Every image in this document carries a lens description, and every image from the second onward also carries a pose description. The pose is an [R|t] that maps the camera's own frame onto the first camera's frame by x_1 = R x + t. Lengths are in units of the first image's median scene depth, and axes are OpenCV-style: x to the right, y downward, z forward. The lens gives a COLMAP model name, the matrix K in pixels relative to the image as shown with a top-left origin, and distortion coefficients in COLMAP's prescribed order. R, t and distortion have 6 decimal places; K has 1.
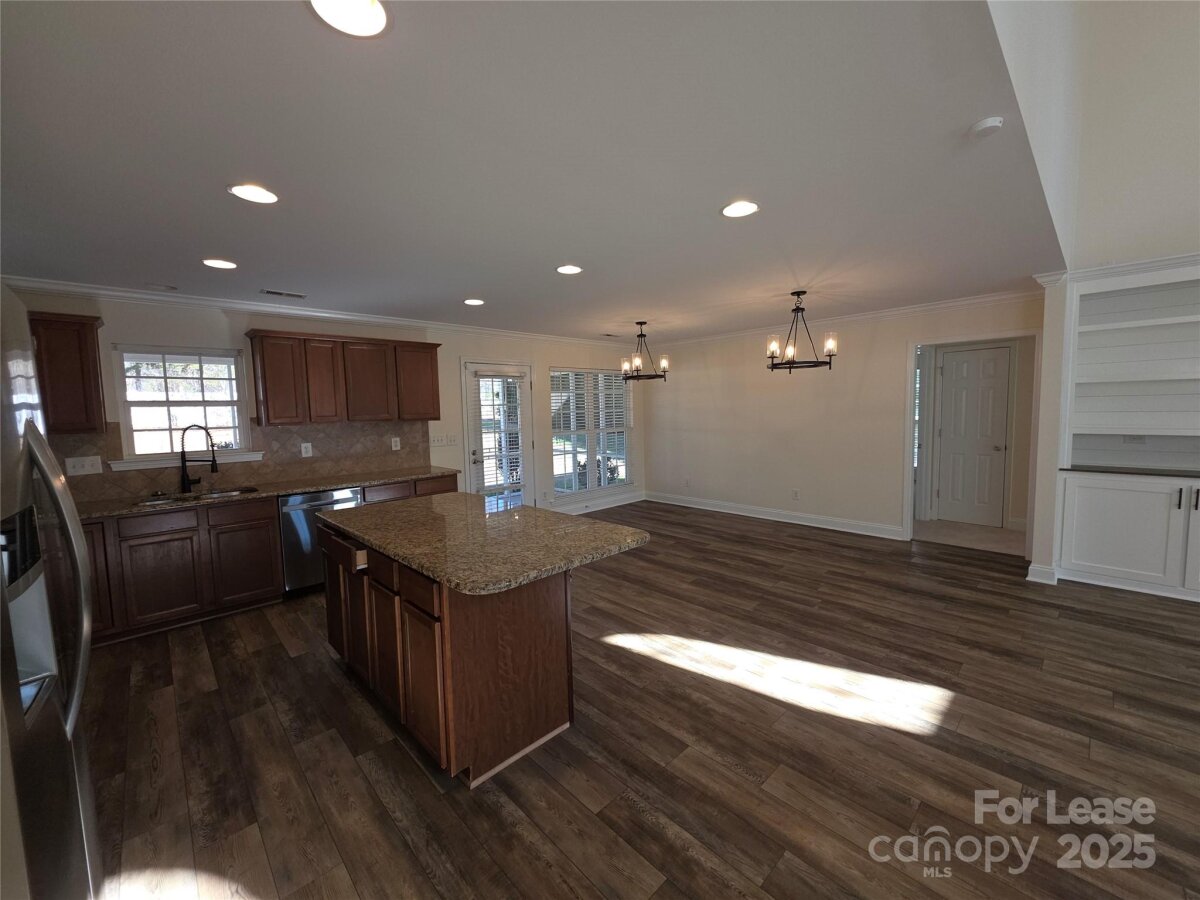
lens RADIAL K [[477.4, 0, 597.2], [0, 477.4, 446.1], [0, 0, 1]] dist [0.005752, -0.002354]
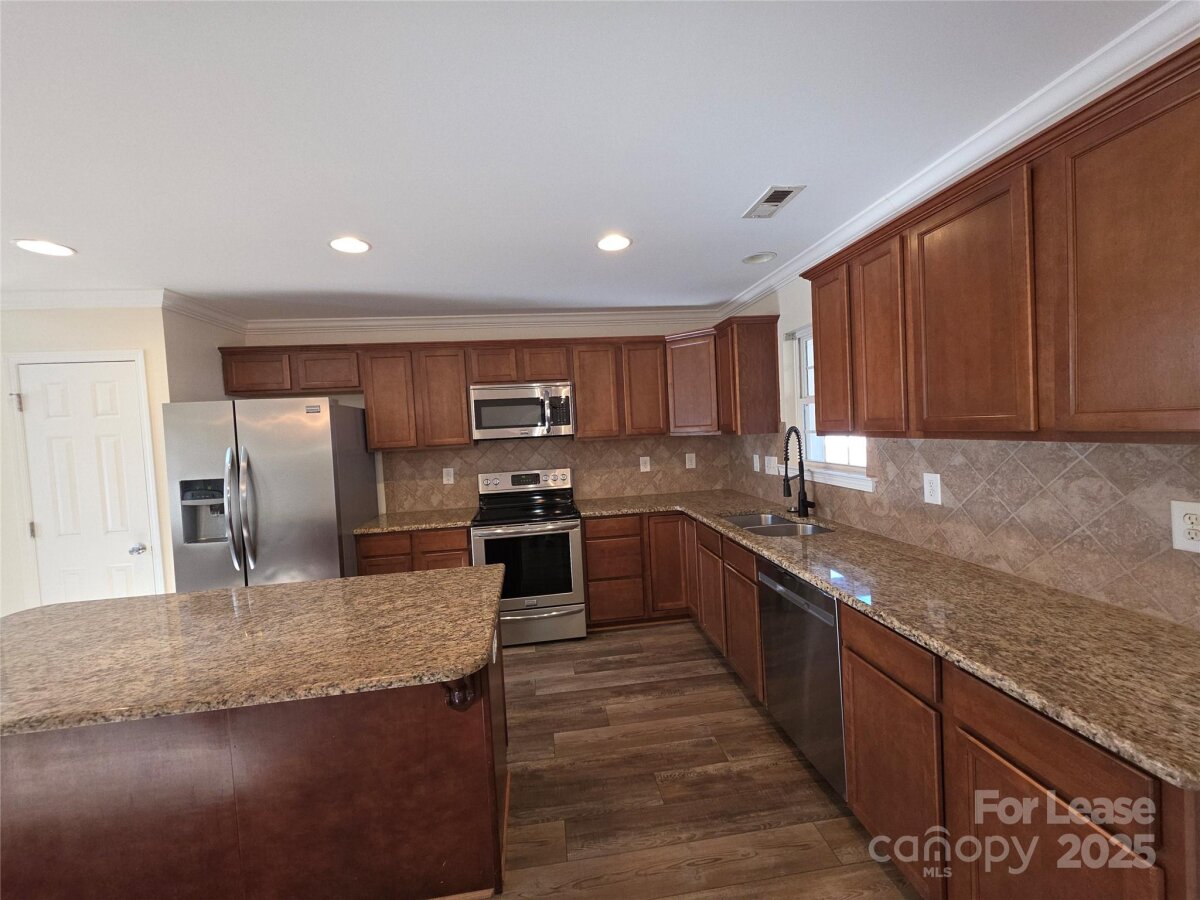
lens RADIAL K [[477.4, 0, 597.2], [0, 477.4, 446.1], [0, 0, 1]] dist [0.005752, -0.002354]
pose [[-0.590621, 0.087242, -0.802219, -0.060027], [0.002945, 0.994365, 0.105970, -0.091003], [0.806944, 0.060226, -0.587549, 1.120682]]
